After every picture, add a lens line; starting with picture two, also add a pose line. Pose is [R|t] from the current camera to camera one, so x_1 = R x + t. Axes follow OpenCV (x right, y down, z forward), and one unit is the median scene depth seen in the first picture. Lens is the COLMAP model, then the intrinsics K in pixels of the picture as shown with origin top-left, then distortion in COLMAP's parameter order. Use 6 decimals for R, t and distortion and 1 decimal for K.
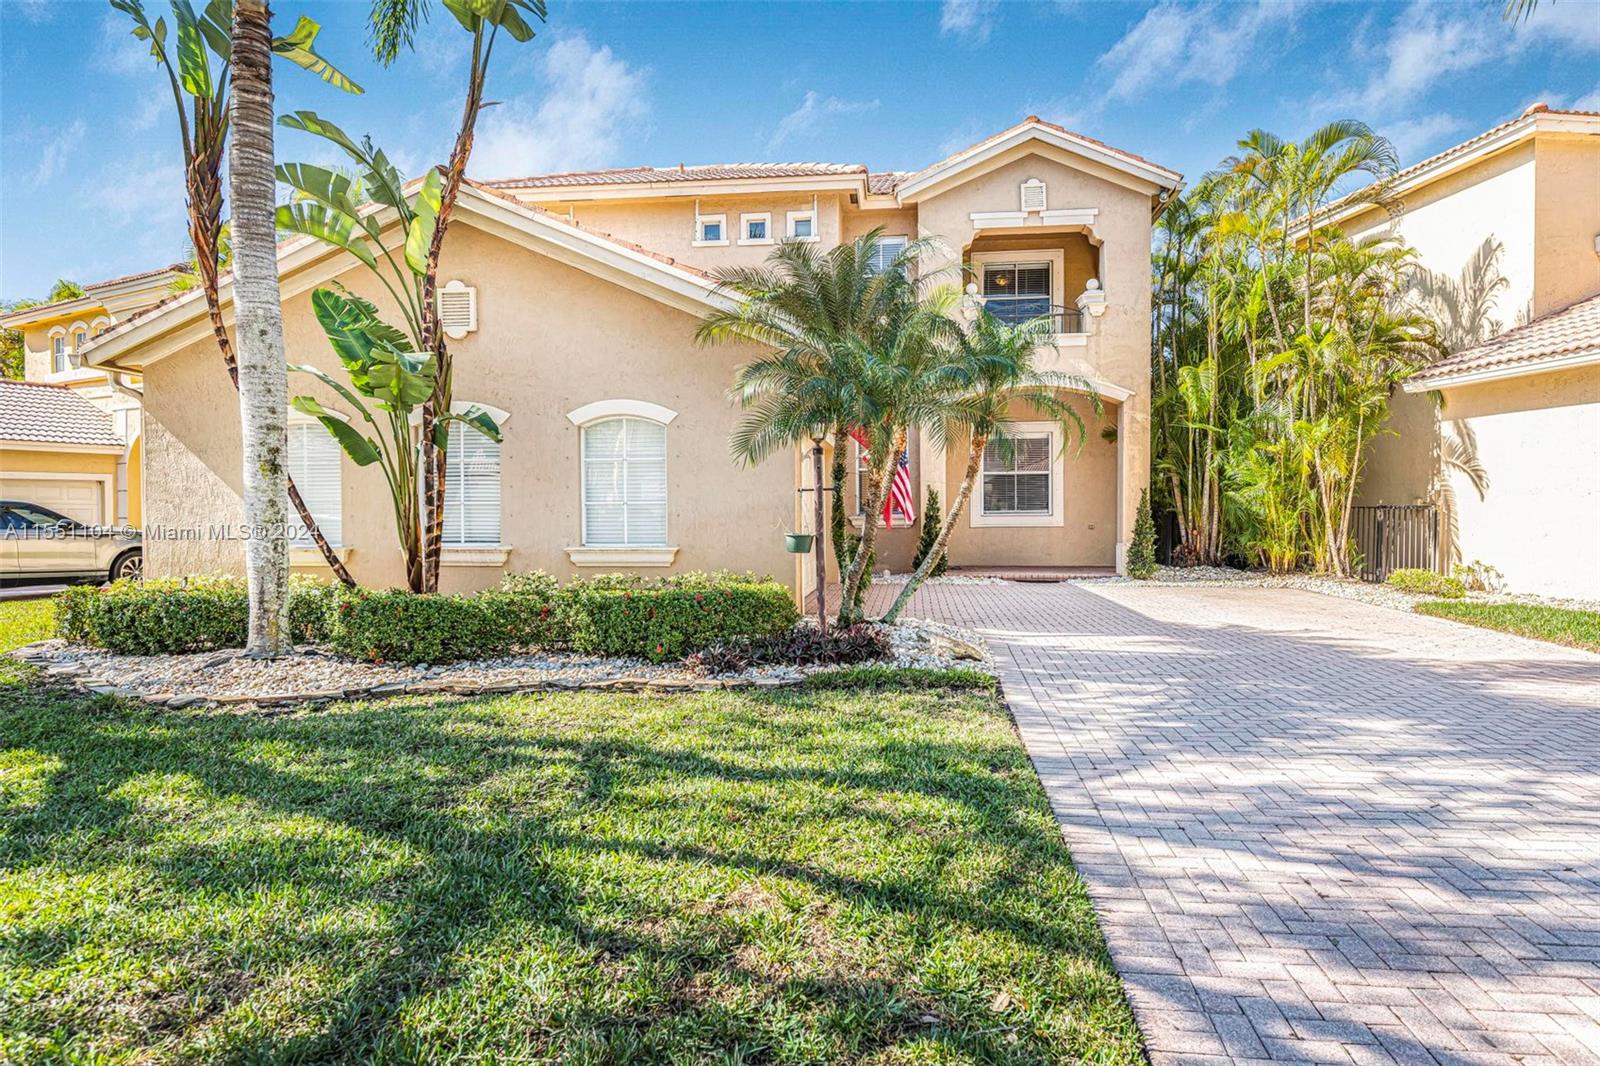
lens RADIAL K [[955.1, 0, 800.0], [0, 955.1, 533.0], [0, 0, 1]] dist [0.016362, -0.002517]
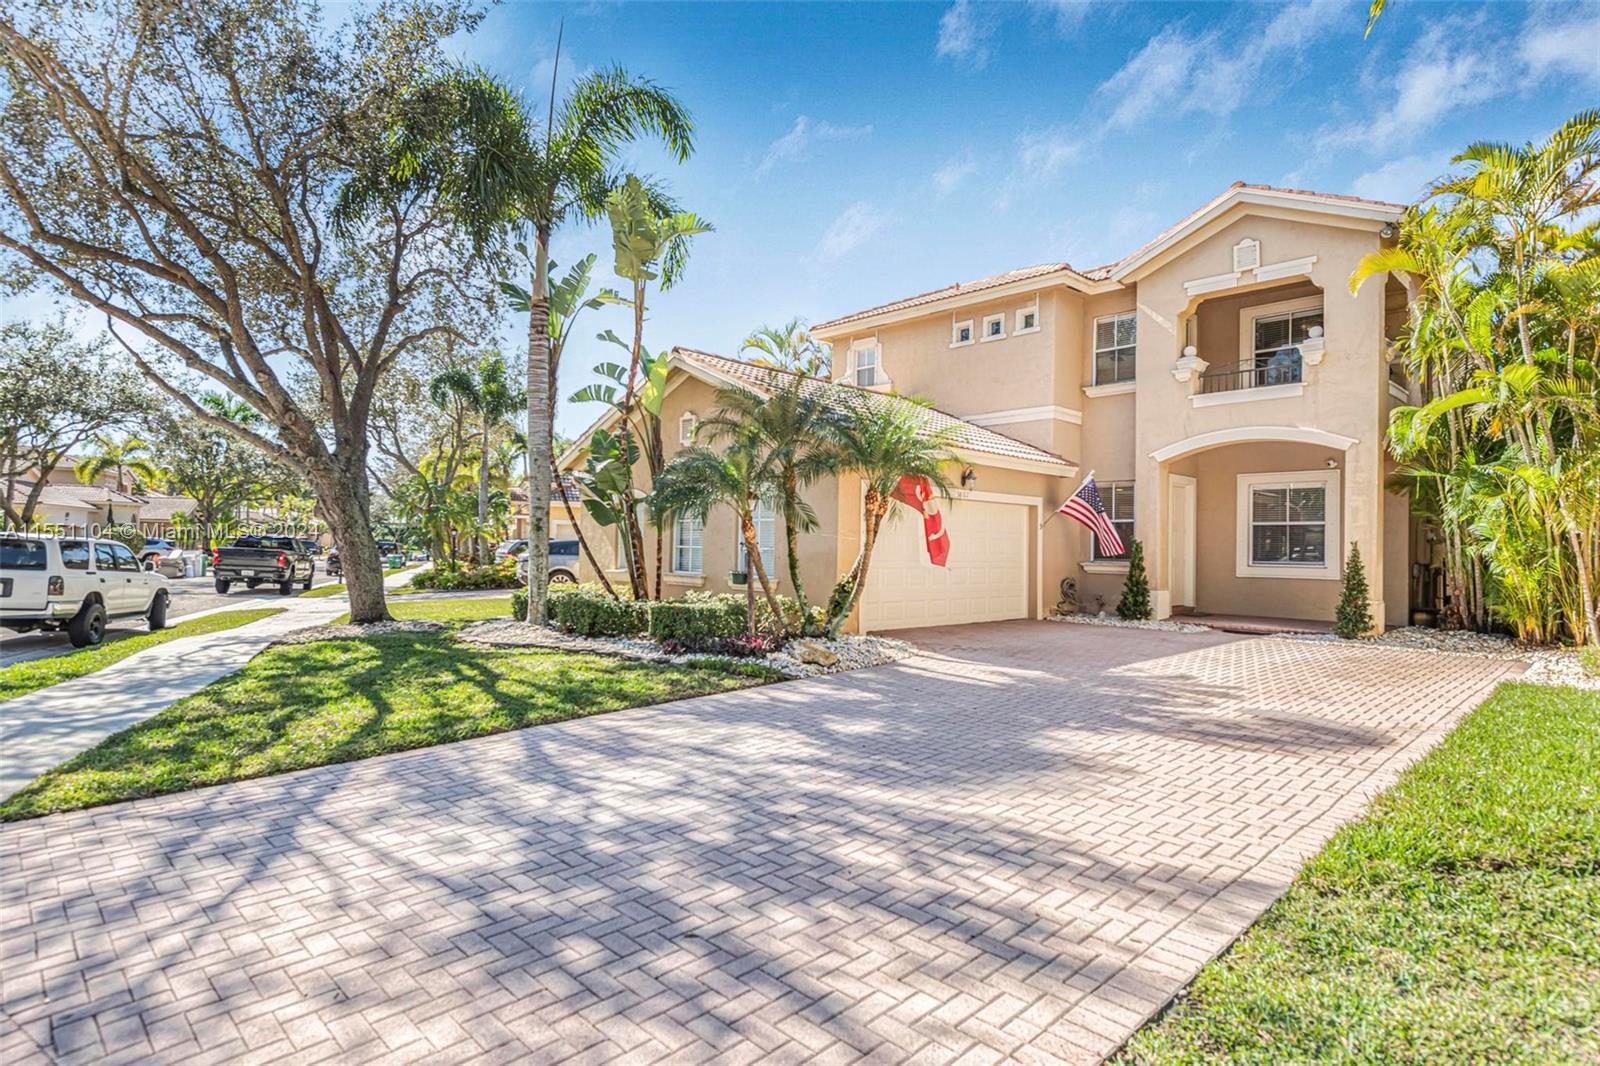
lens RADIAL K [[850.5, 0, 800.0], [0, 850.5, 533.0], [0, 0, 1]] dist [-0.000741, 0.000274]
pose [[0.768713, 0.008874, -0.639533, 0.646418], [-0.028235, 0.999400, -0.020072, -0.032491], [0.638971, 0.033487, 0.768502, 0.006228]]
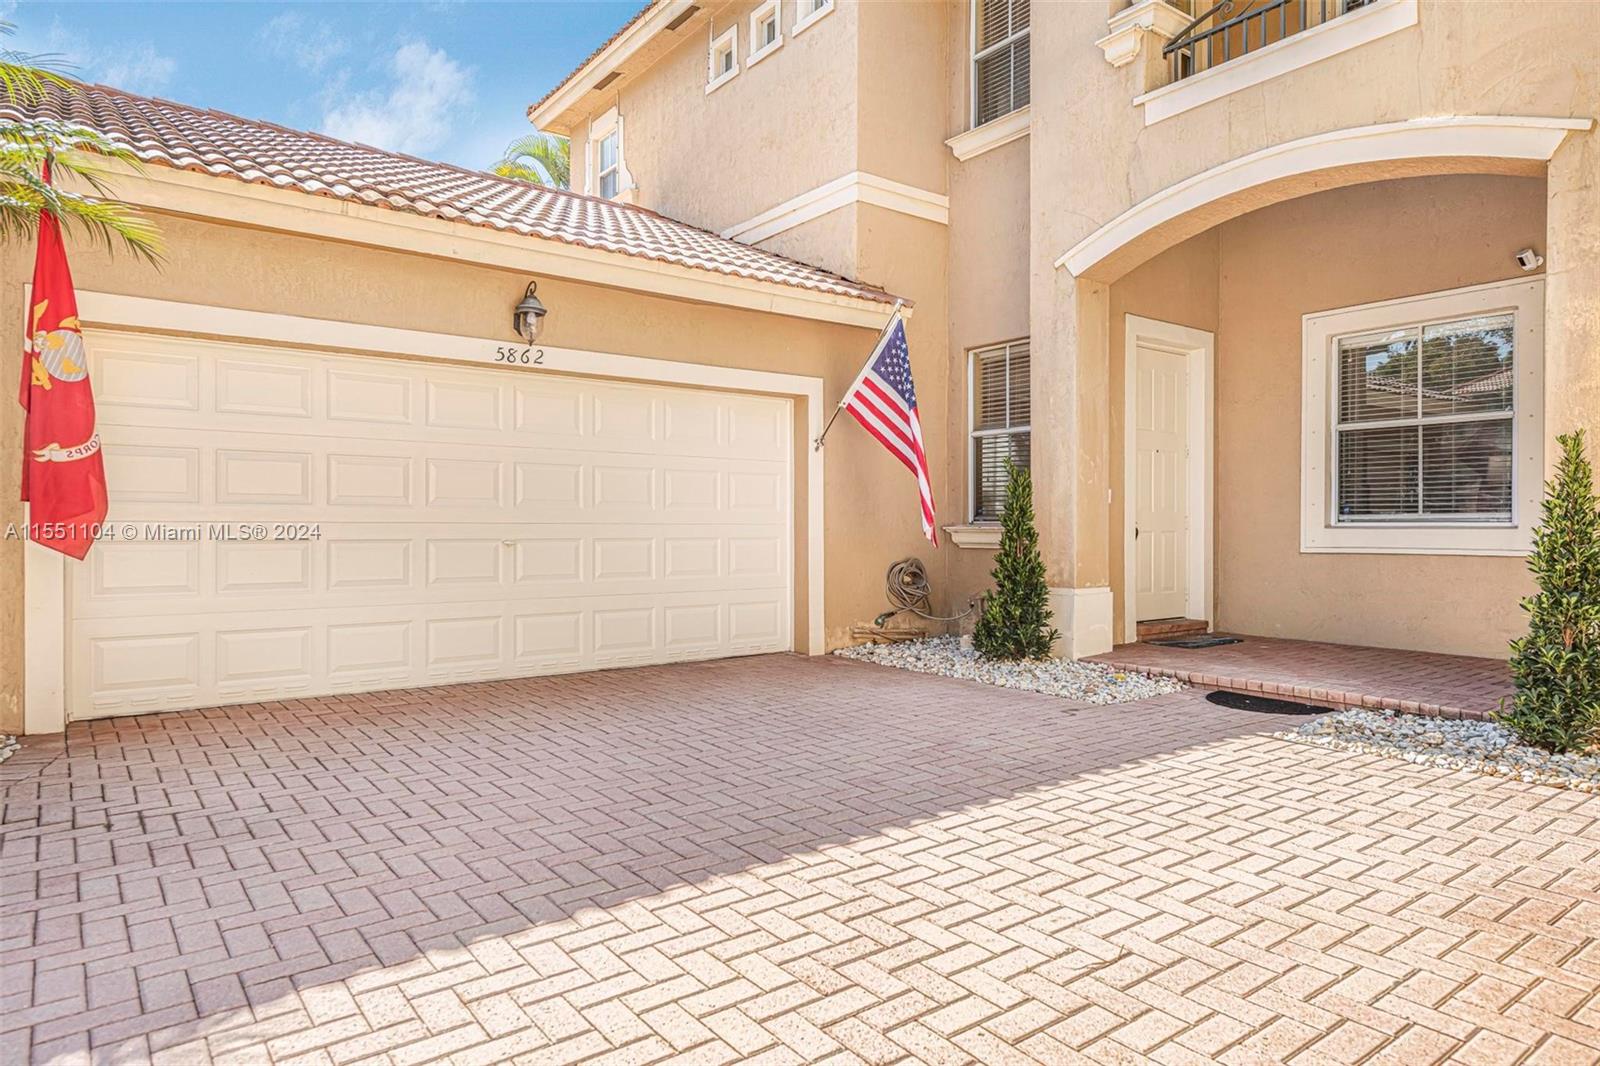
lens RADIAL K [[973.1, 0, 800.0], [0, 973.1, 533.0], [0, 0, 1]] dist [0.000154, -0.001140]
pose [[0.665363, 0.019189, -0.746274, 0.578170], [-0.009007, 0.999803, 0.017678, -0.030794], [0.746466, -0.005040, 0.665405, 0.861176]]
